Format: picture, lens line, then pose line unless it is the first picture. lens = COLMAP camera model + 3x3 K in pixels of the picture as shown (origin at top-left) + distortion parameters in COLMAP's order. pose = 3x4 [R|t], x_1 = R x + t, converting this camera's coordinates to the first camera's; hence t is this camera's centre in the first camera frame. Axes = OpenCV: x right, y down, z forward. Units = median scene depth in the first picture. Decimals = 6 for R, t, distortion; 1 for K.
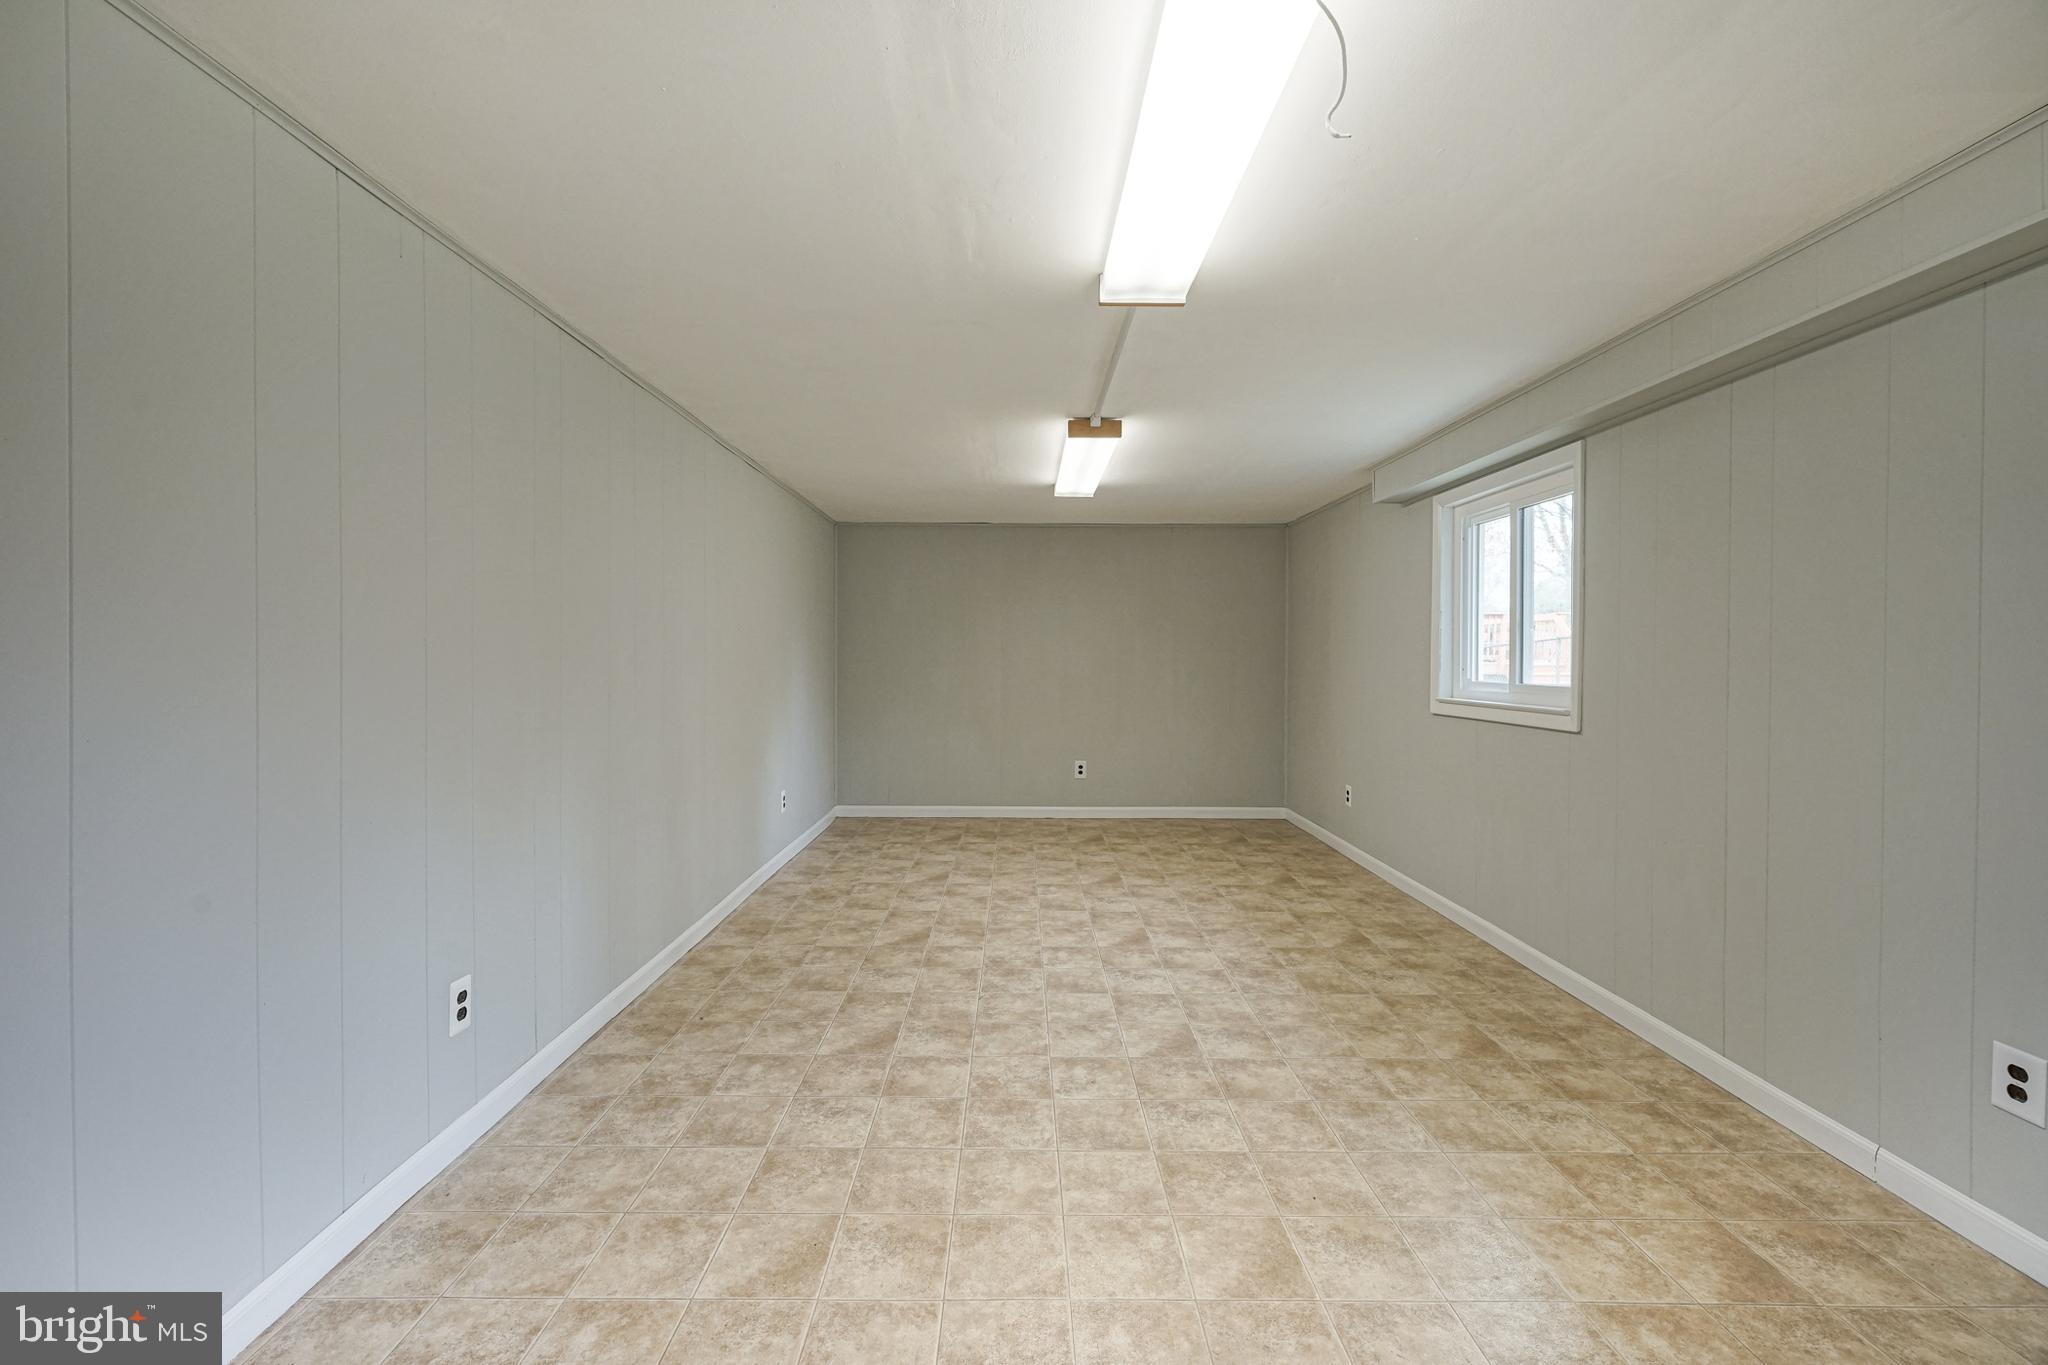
lens RADIAL K [[823.5, 0, 1019.3], [0, 823.5, 674.8], [0, 0, 1]] dist [-0.000020, 0.000236]
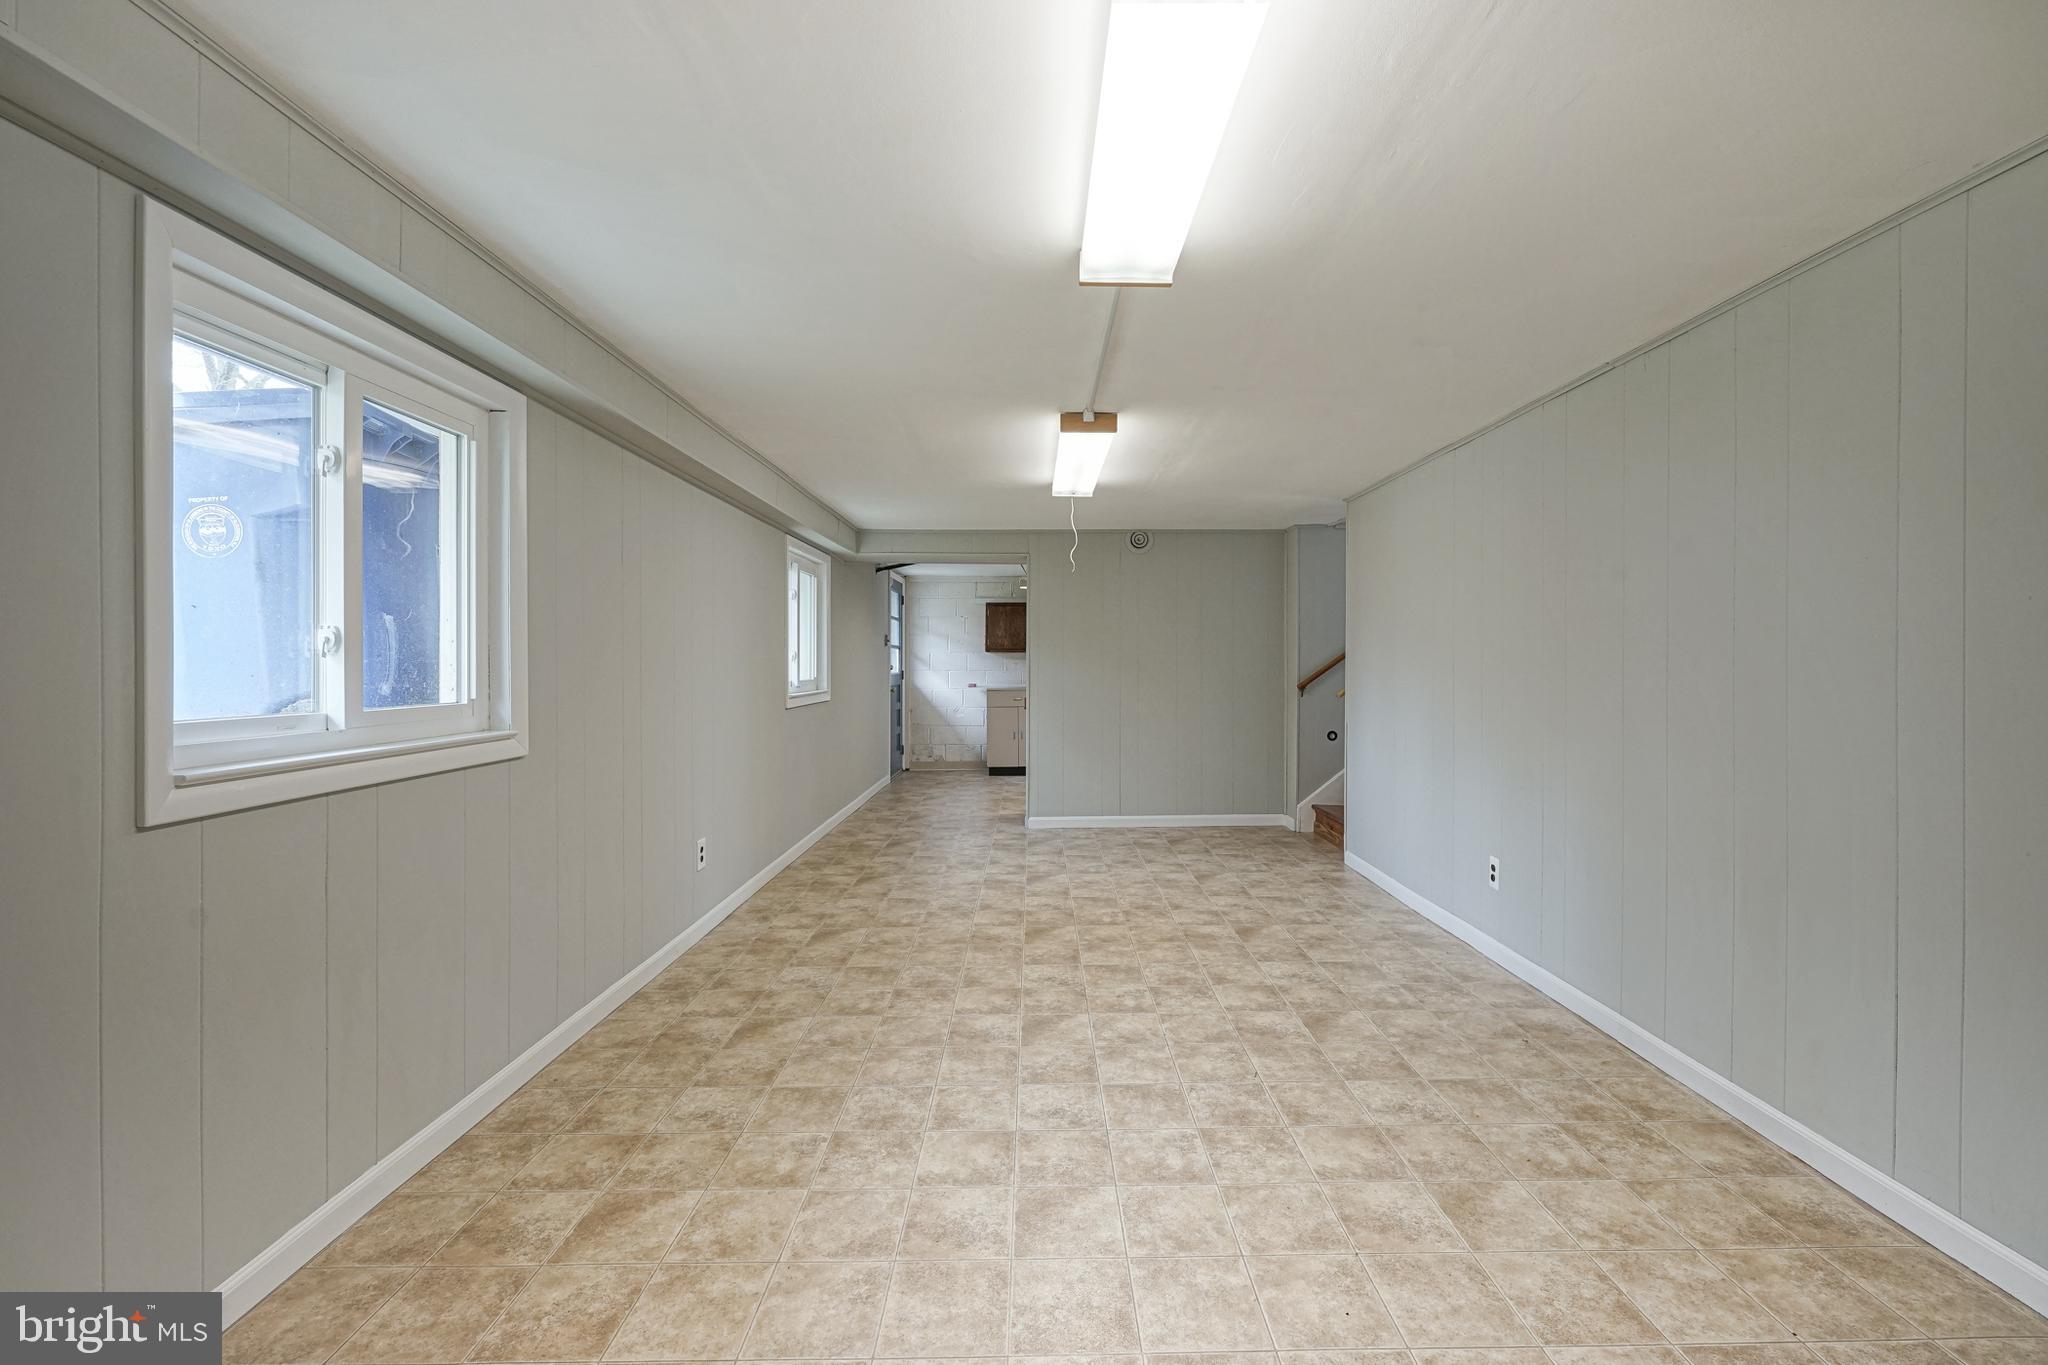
lens RADIAL K [[823.5, 0, 1019.3], [0, 823.5, 674.8], [0, 0, 1]] dist [-0.000020, 0.000236]
pose [[-0.999798, -0.004469, 0.019608, 0.191075], [-0.003745, 0.999315, 0.036813, -0.045596], [-0.019759, 0.036732, -0.999130, 1.949228]]
